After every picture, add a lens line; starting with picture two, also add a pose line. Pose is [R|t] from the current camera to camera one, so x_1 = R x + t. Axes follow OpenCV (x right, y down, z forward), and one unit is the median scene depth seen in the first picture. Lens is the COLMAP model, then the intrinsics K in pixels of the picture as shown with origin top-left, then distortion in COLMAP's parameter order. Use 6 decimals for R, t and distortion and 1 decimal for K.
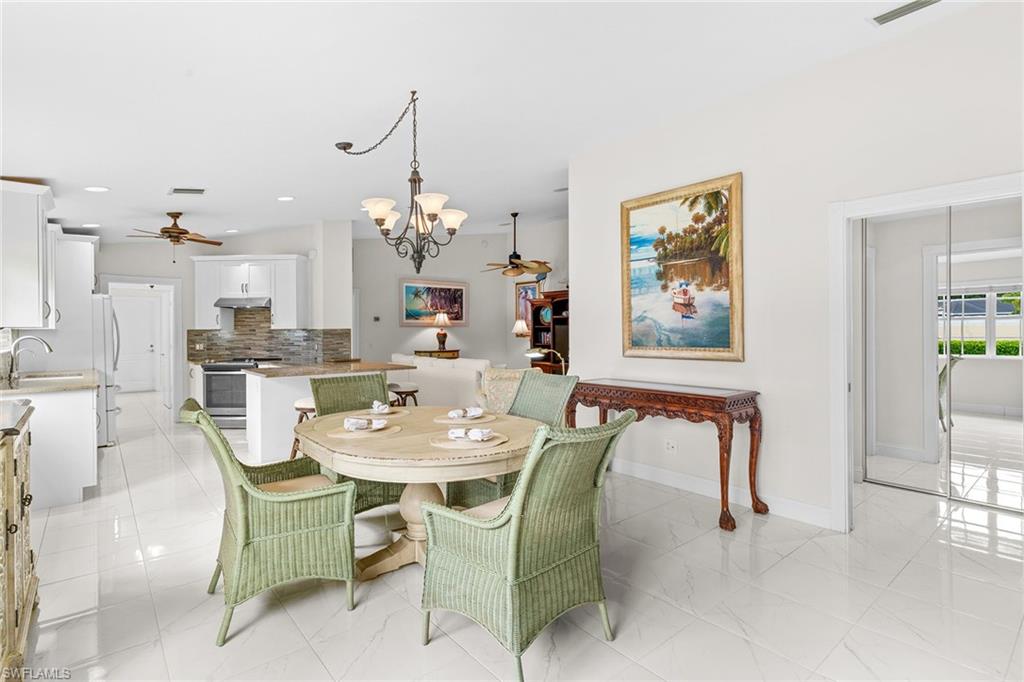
lens RADIAL K [[497.1, 0, 513.3], [0, 497.1, 329.3], [0, 0, 1]] dist [0.001295, -0.000095]
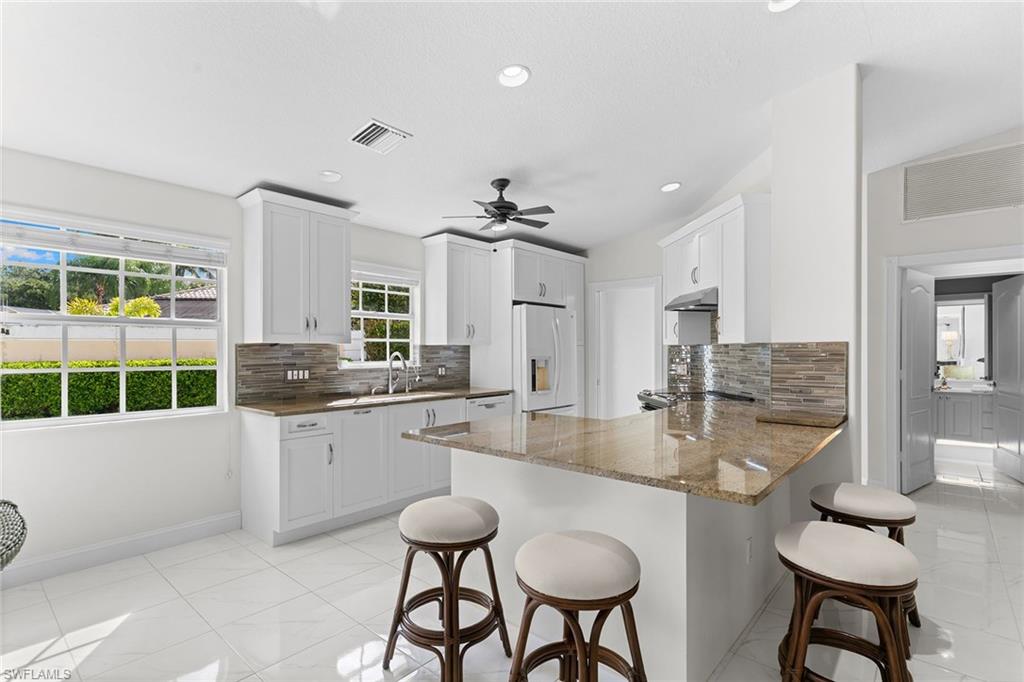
lens RADIAL K [[493.1, 0, 514.1], [0, 493.1, 352.2], [0, 0, 1]] dist [0.002031, 0.000985]
pose [[0.158268, 0.011485, -0.987329, 0.017992], [0.001960, 0.999927, 0.011945, 0.001888], [0.987394, -0.003826, 0.158234, 0.697075]]
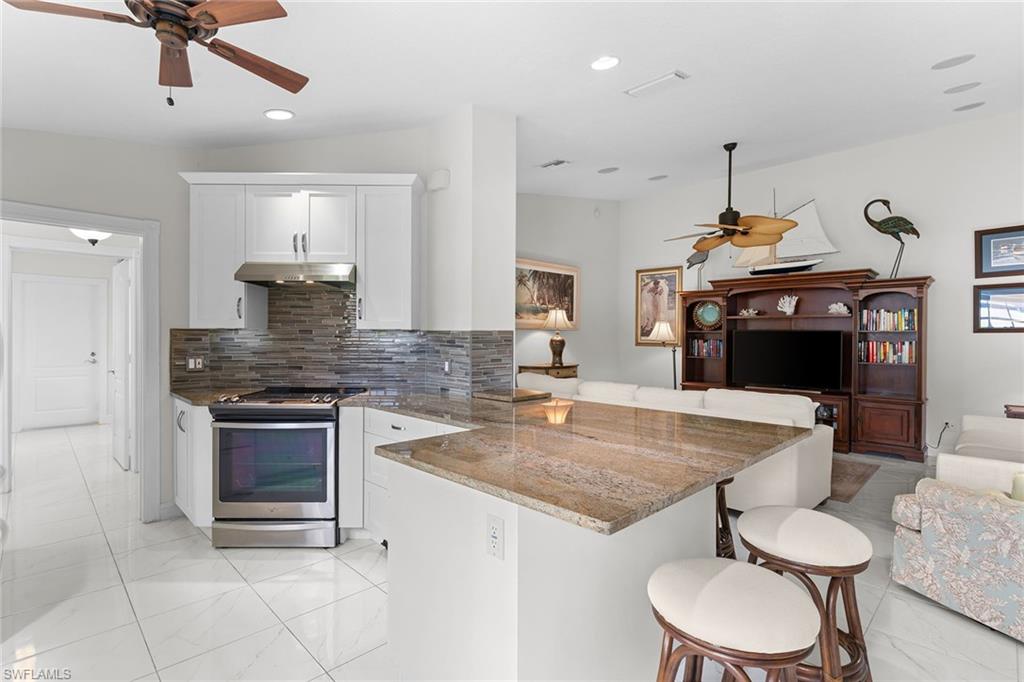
lens RADIAL K [[488.7, 0, 511.2], [0, 488.7, 338.3], [0, 0, 1]] dist [0.002575, 0.000057]
pose [[0.997015, 0.011495, 0.076351, -0.378056], [-0.012072, 0.999902, 0.007091, 0.002966], [-0.076262, -0.007991, 0.997056, 0.523376]]
